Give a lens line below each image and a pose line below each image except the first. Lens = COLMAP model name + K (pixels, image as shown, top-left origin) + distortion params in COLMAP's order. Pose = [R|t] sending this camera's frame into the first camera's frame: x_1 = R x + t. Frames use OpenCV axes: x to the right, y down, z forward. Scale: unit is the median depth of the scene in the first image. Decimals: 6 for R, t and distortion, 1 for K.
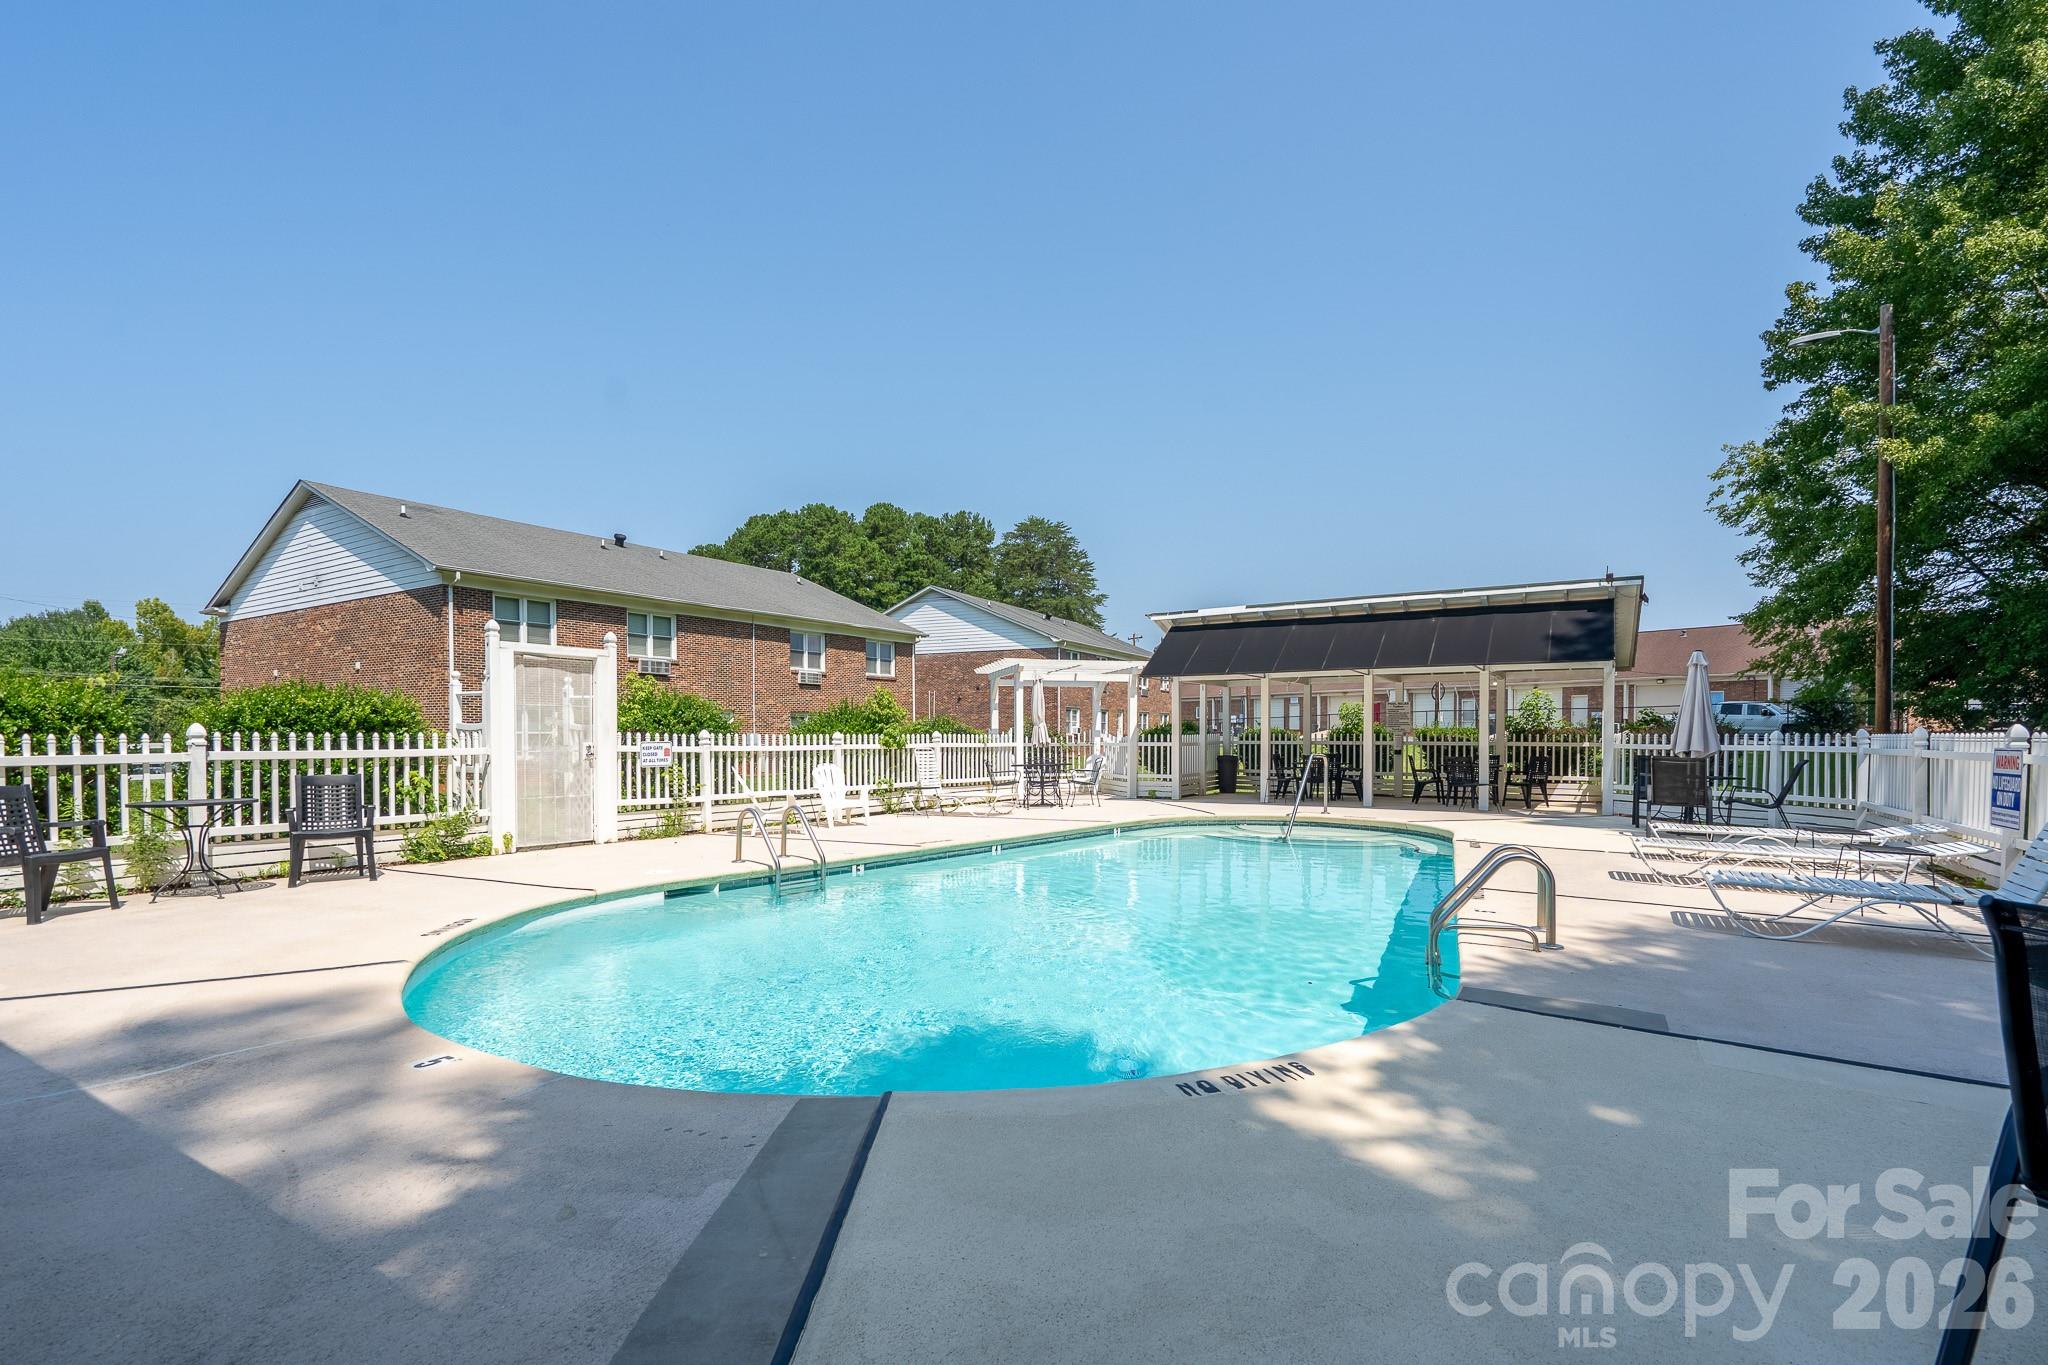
lens RADIAL K [[944.4, 0, 1027.6], [0, 944.4, 715.1], [0, 0, 1]] dist [-0.001174, -0.000310]
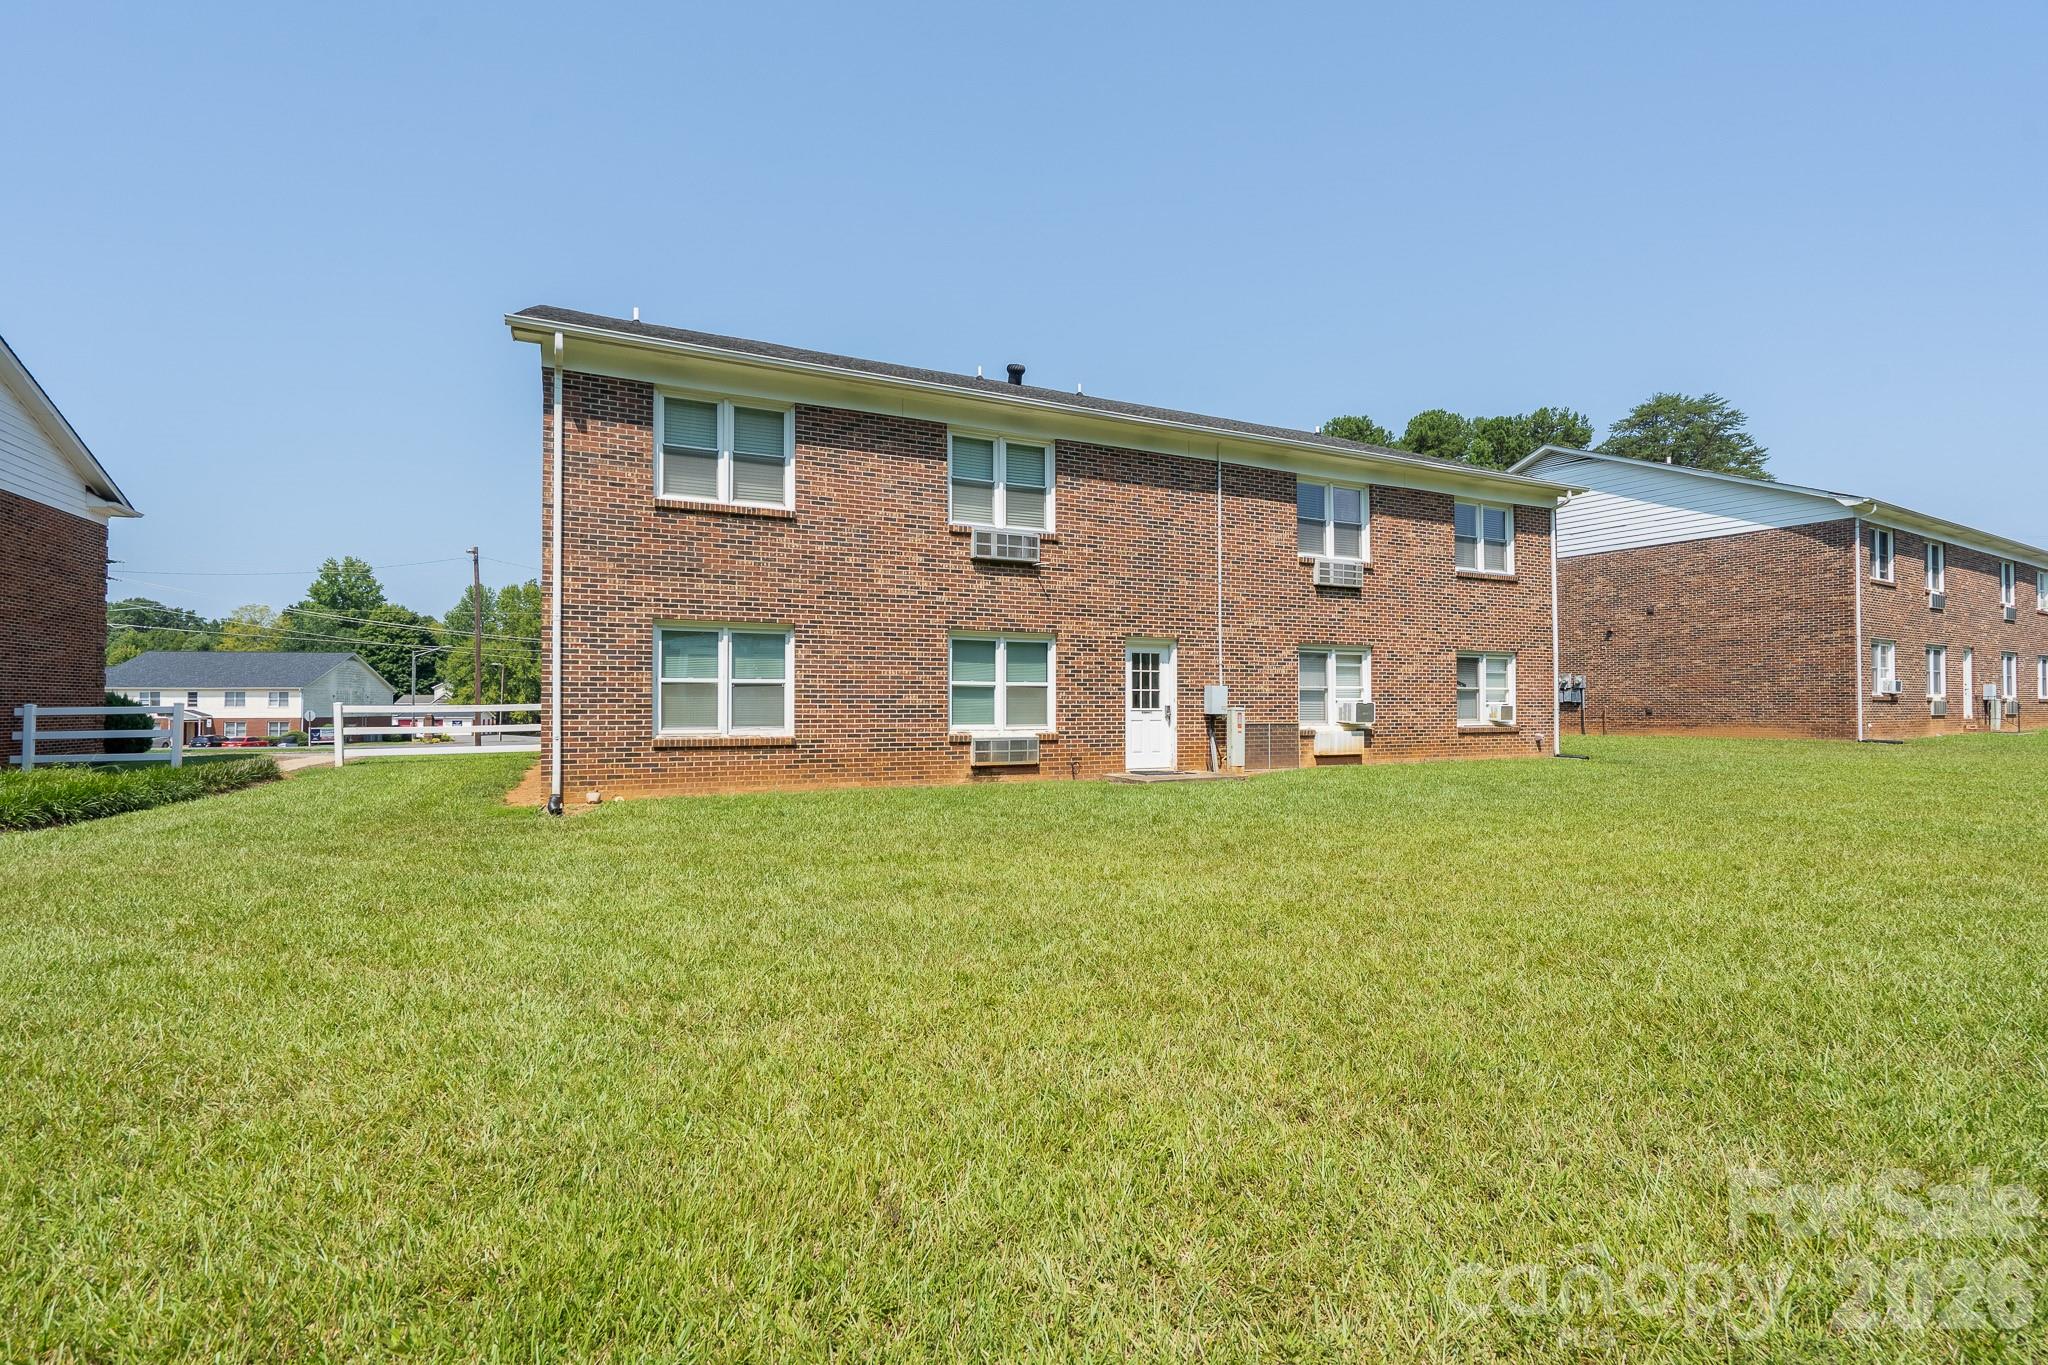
lens RADIAL K [[944.4, 0, 1027.6], [0, 944.4, 715.1], [0, 0, 1]] dist [-0.001174, -0.000310]
pose [[0.855698, 0.000141, -0.517476, -0.113363], [0.014313, 0.999611, 0.023939, 0.019156], [0.517278, -0.027891, 0.855363, 0.487900]]
